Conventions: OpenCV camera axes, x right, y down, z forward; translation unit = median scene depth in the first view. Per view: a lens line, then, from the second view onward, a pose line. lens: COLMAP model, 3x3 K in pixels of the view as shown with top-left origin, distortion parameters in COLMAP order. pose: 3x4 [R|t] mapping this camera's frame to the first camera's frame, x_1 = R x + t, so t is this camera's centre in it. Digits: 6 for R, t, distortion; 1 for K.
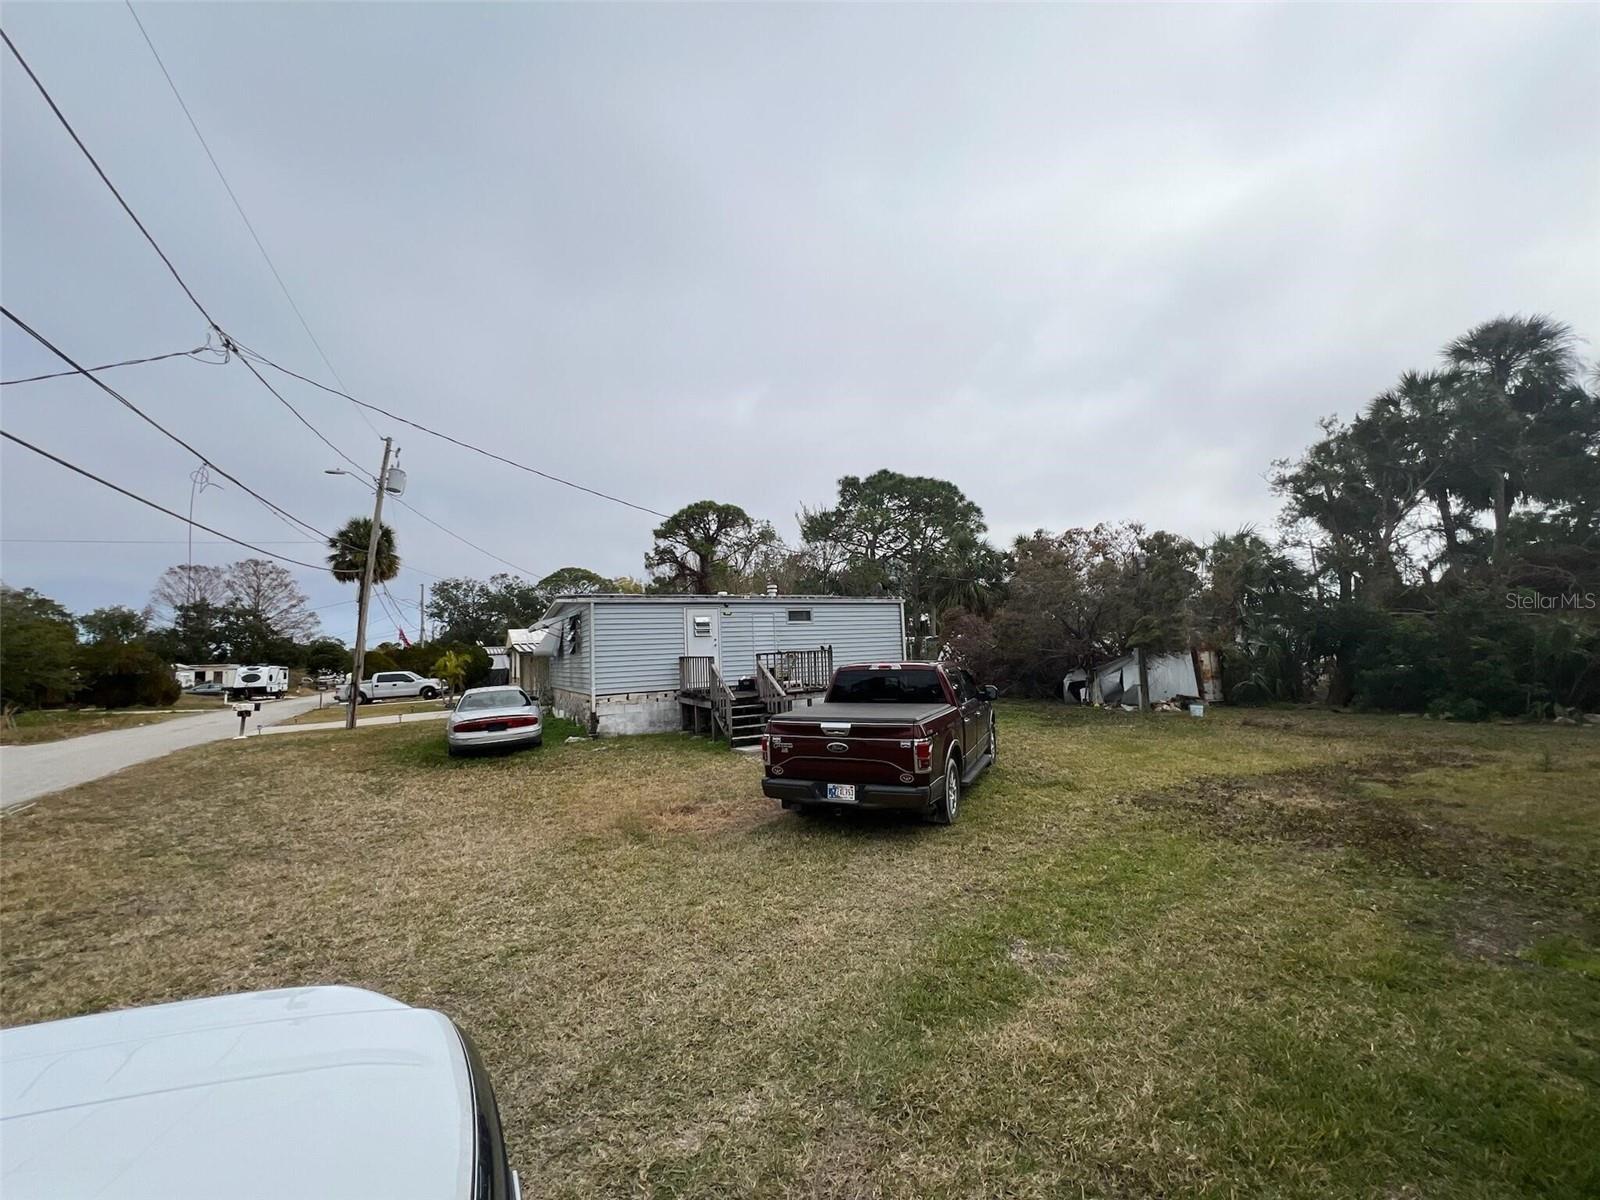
lens RADIAL K [[638.9, 0, 801.8], [0, 638.9, 603.5], [0, 0, 1]] dist [0.000032, 0.000172]
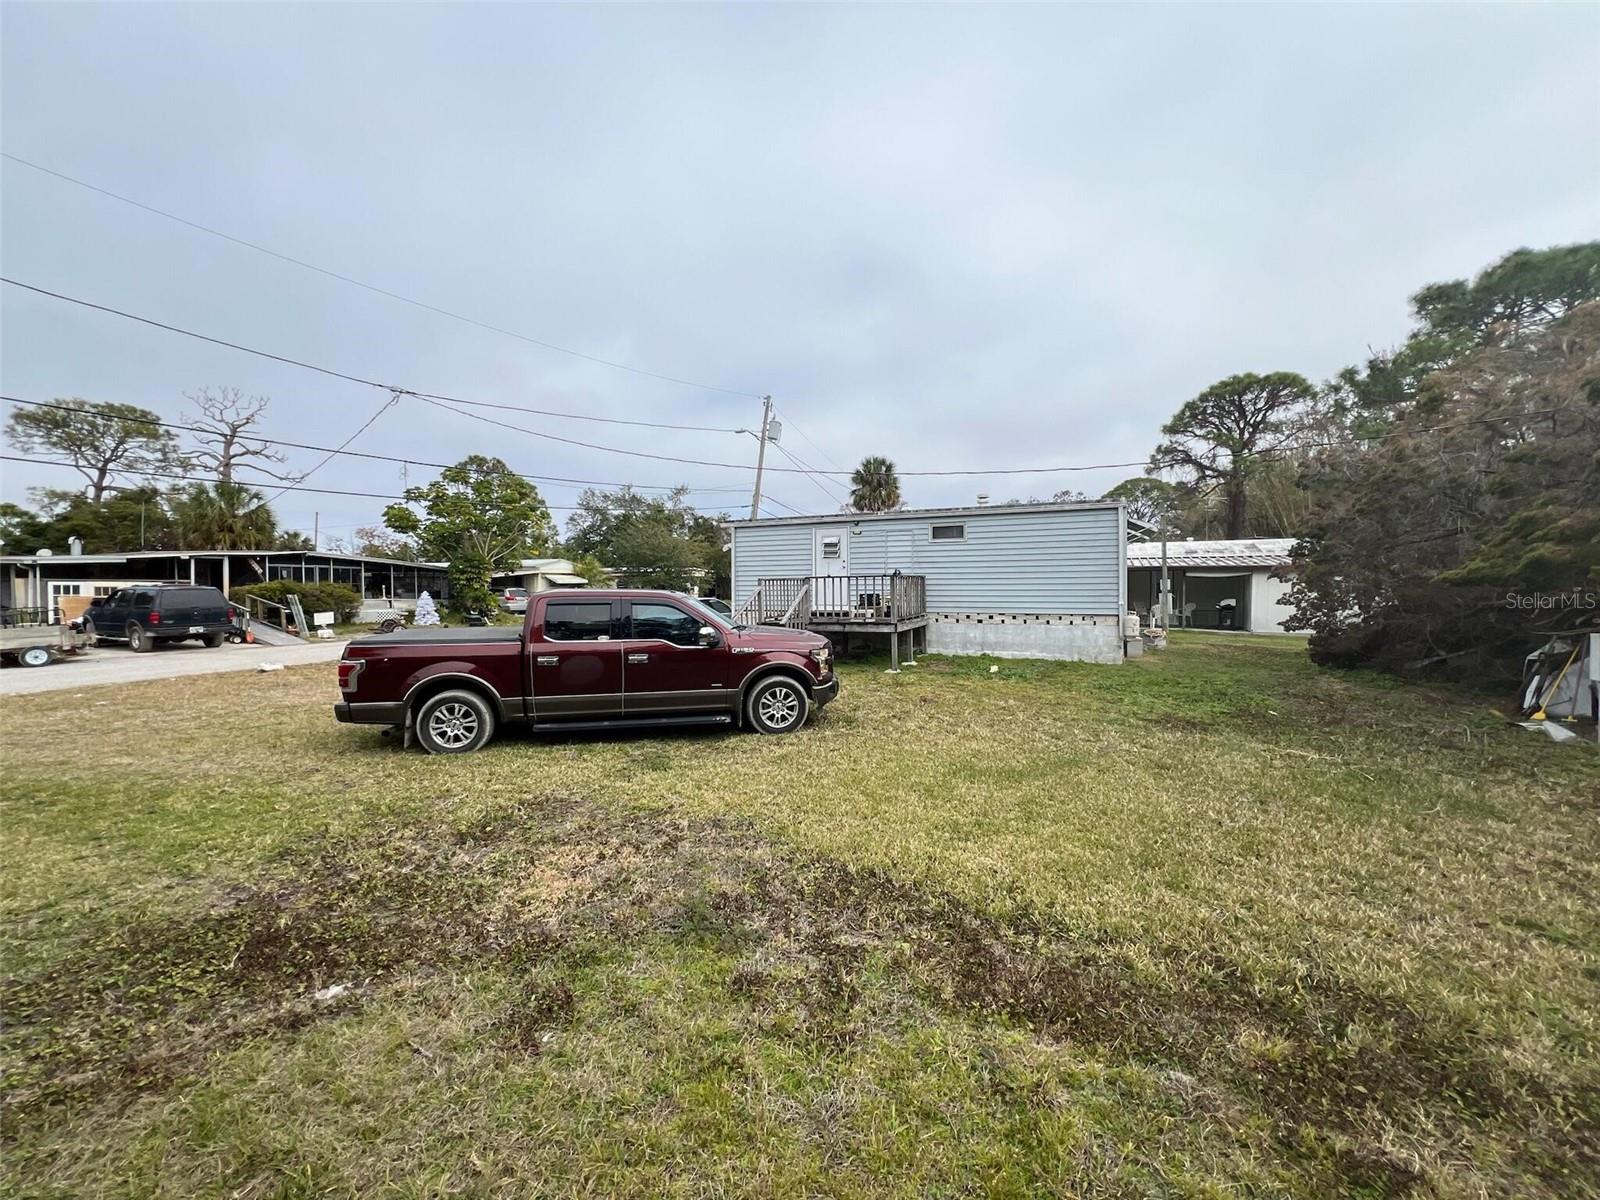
lens RADIAL K [[642.2, 0, 801.8], [0, 642.2, 609.1], [0, 0, 1]] dist [-0.000932, 0.000650]
pose [[0.591040, 0.066772, -0.803874, 0.488132], [0.043925, 0.992425, 0.114729, 0.012905], [0.805446, -0.103119, 0.583630, 0.324146]]
